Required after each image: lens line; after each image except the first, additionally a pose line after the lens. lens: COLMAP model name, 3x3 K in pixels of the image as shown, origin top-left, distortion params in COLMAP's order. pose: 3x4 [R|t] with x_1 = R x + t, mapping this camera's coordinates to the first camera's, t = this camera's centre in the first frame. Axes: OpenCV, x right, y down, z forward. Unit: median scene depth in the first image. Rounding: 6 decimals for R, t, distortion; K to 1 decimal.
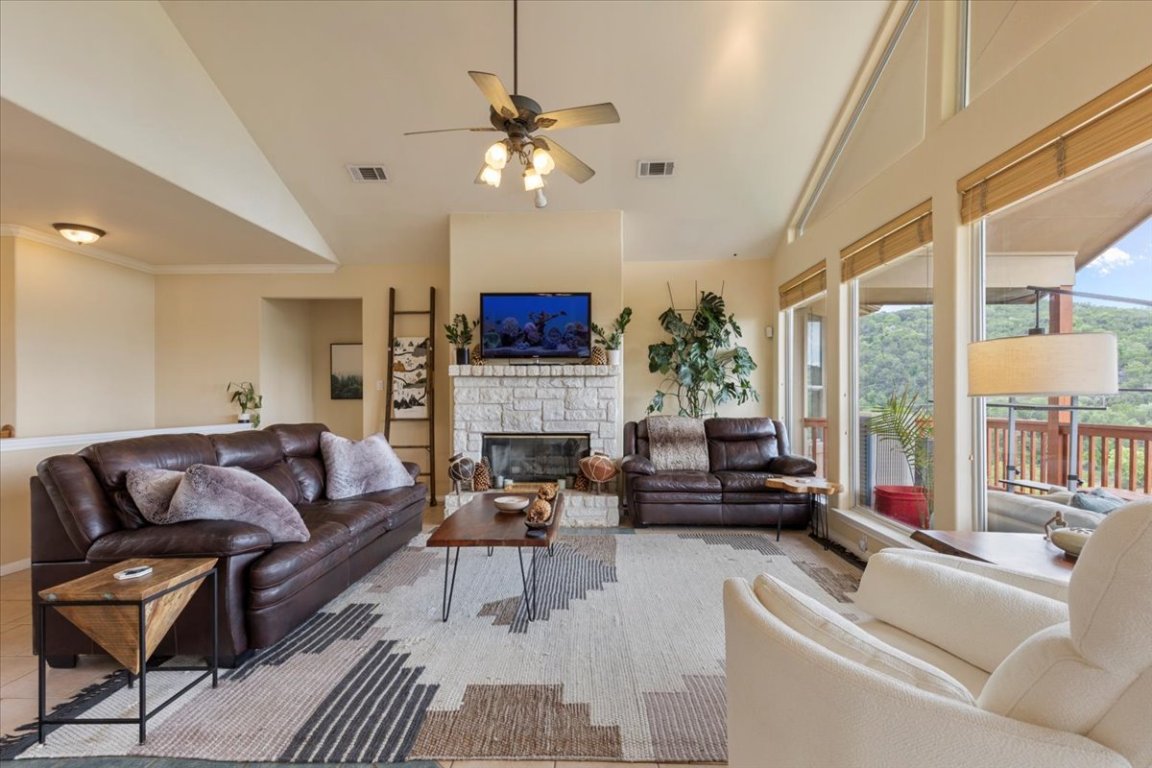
lens RADIAL K [[526.7, 0, 573.9], [0, 526.7, 388.3], [0, 0, 1]] dist [0.001963, 0.000506]
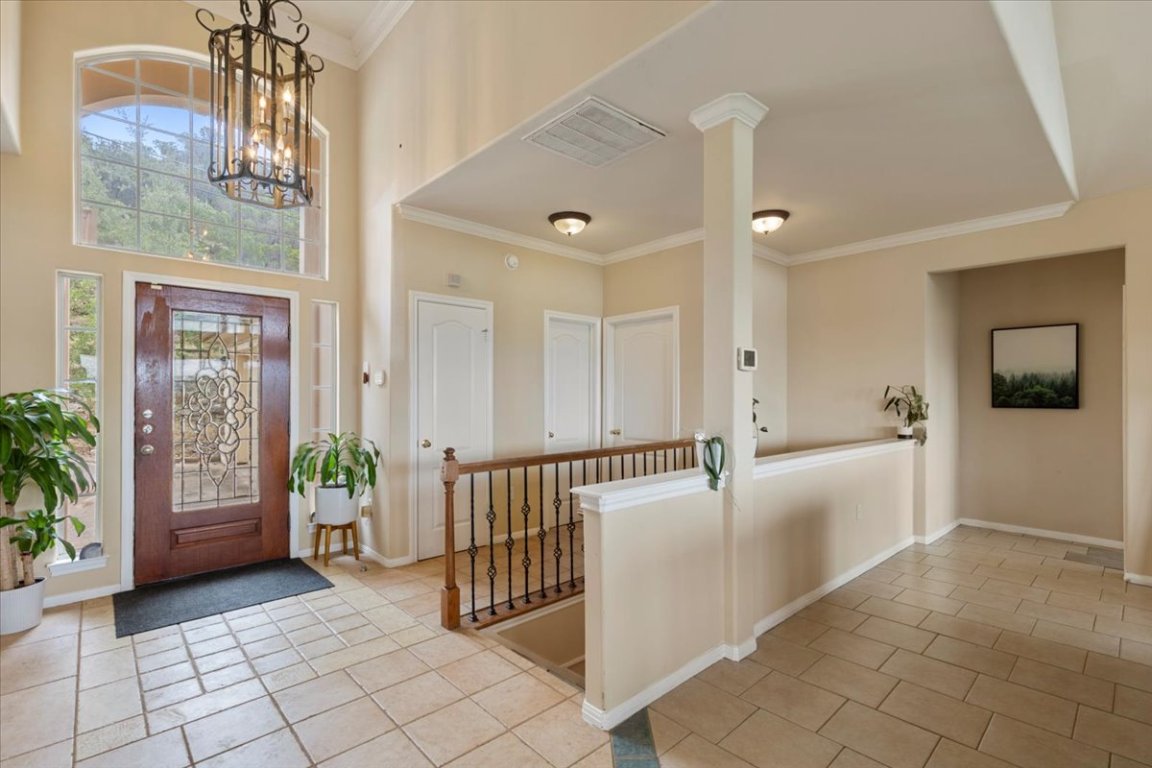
lens RADIAL K [[520.3, 0, 576.0], [0, 520.3, 384.0], [0, 0, 1]] dist [0.002748, 0.000473]
pose [[0.702606, -0.008715, -0.711525, -0.440728], [0.005022, 0.999961, -0.007289, -0.010801], [0.711561, 0.001548, 0.702623, 0.131670]]
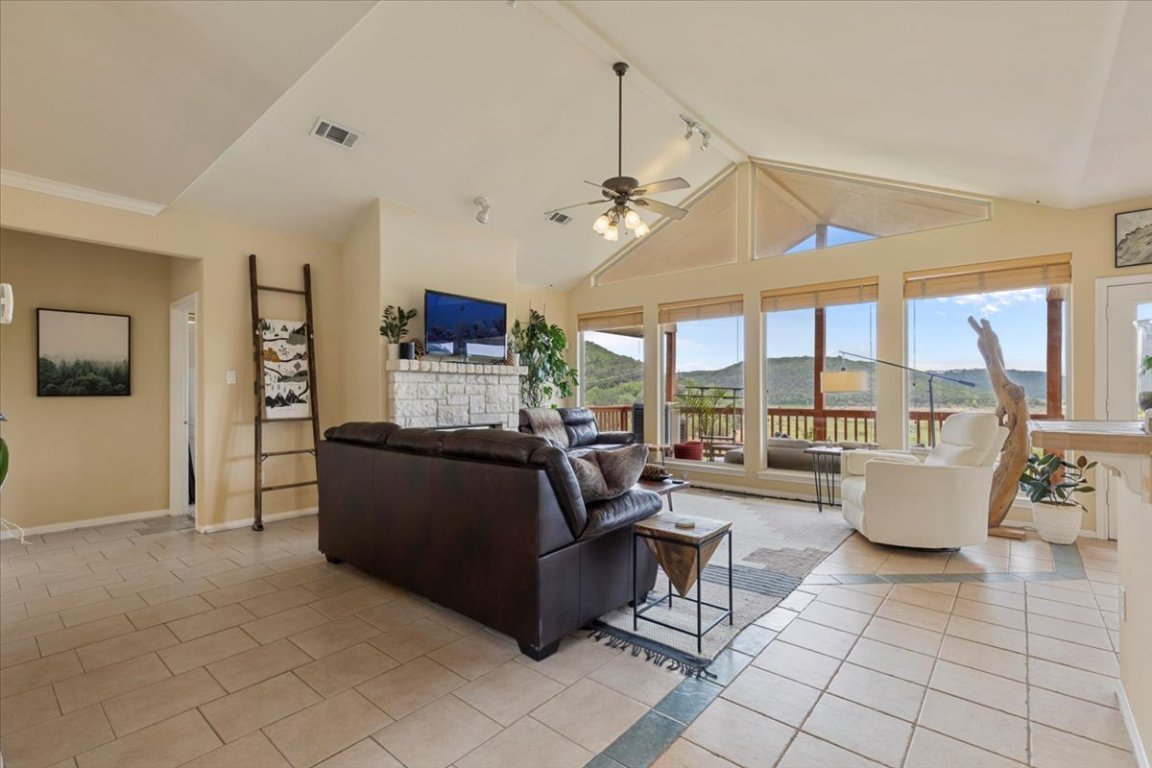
lens RADIAL K [[520.3, 0, 576.0], [0, 520.3, 384.0], [0, 0, 1]] dist [0.002748, 0.000473]
pose [[0.623685, 0.014688, 0.781538, -0.679951], [-0.010417, 0.999891, -0.010479, 0.007135], [-0.781607, -0.001605, 0.623770, 0.136241]]
